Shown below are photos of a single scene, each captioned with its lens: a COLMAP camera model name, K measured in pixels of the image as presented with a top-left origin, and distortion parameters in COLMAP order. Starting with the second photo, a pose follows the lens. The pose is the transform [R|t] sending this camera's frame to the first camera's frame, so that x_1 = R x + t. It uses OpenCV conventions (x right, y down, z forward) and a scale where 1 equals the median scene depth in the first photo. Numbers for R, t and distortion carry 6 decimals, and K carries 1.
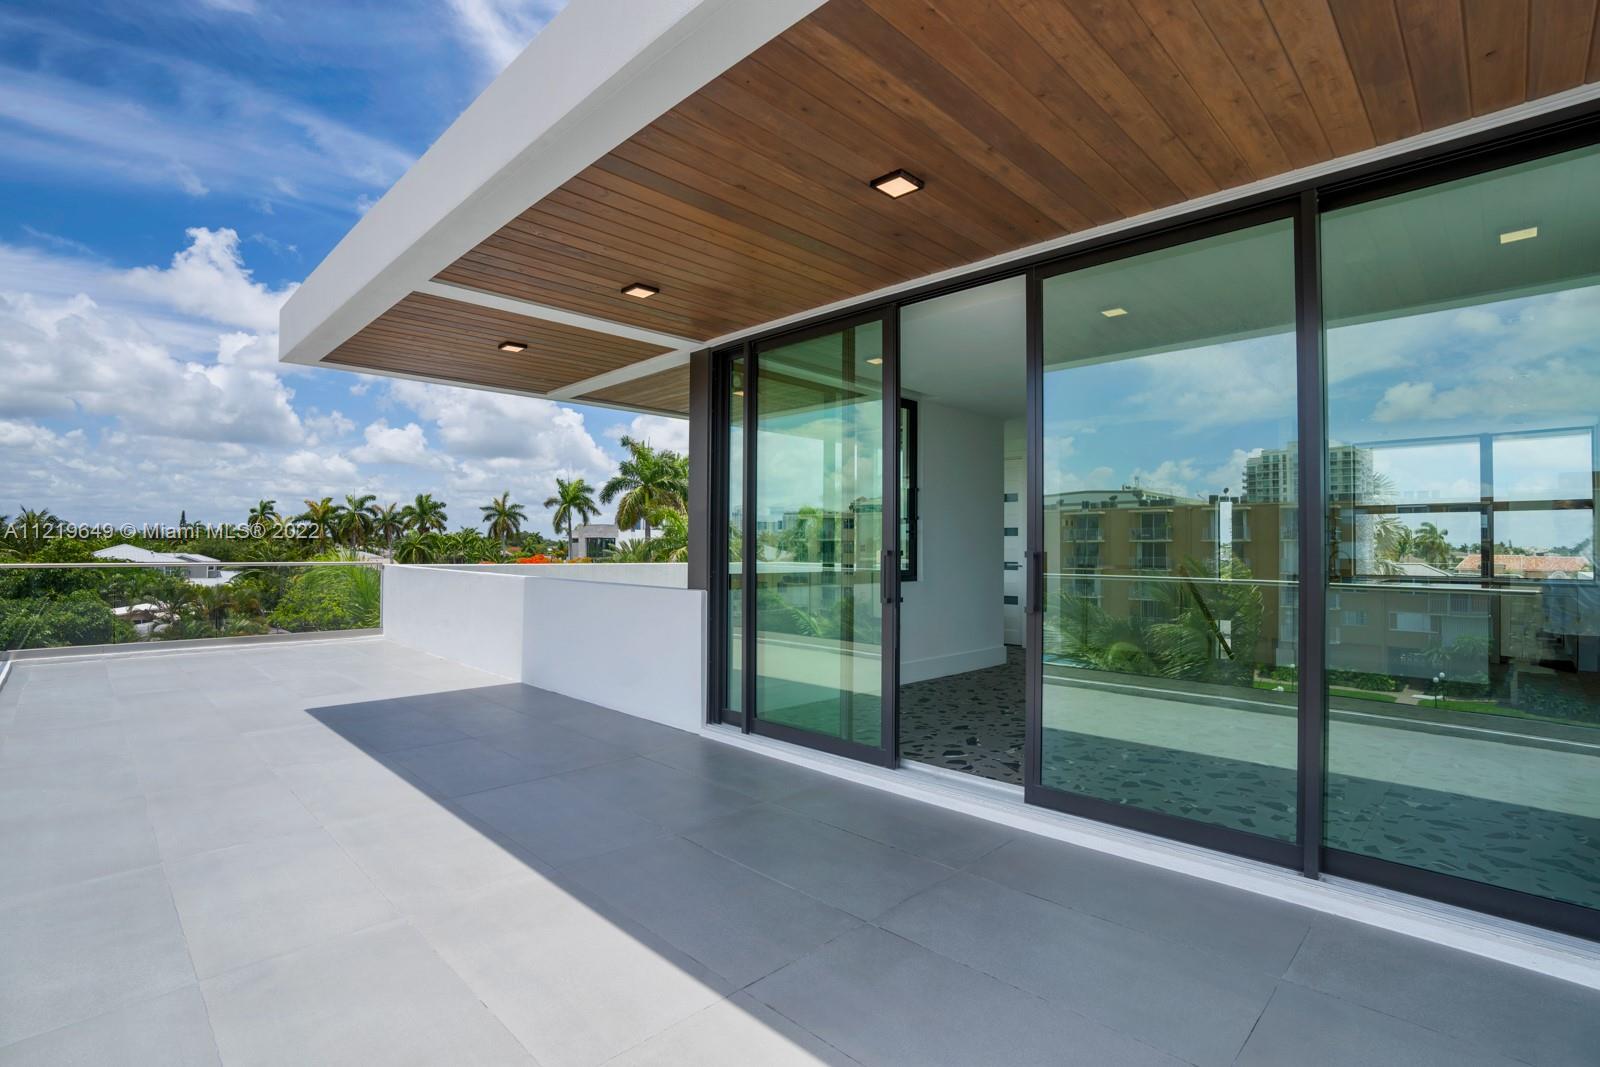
lens RADIAL K [[742.1, 0, 800.3], [0, 742.1, 537.3], [0, 0, 1]] dist [-0.010594, 0.002389]
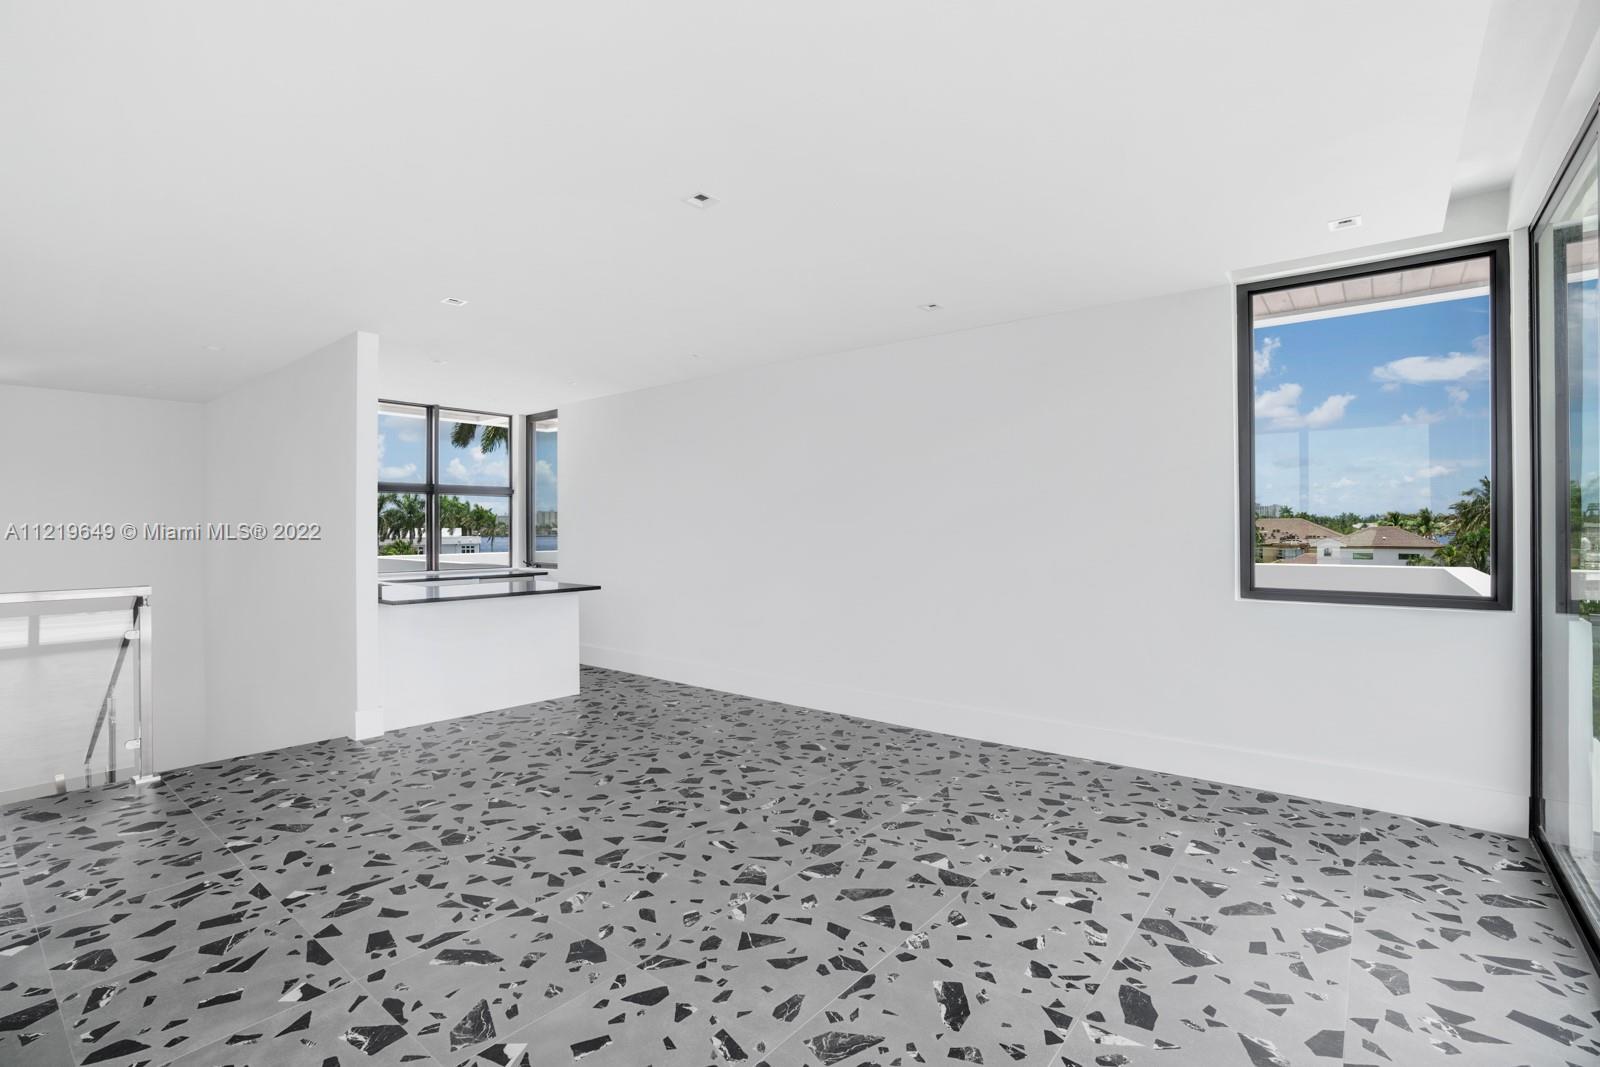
lens RADIAL K [[742.1, 0, 804.6], [0, 742.1, 534.7], [0, 0, 1]] dist [-0.010594, 0.002389]
pose [[-0.127937, -0.001756, 0.991781, 0.045731], [-0.011703, 0.999931, 0.000260, 0.004384], [-0.991713, -0.011574, -0.127949, 1.504623]]
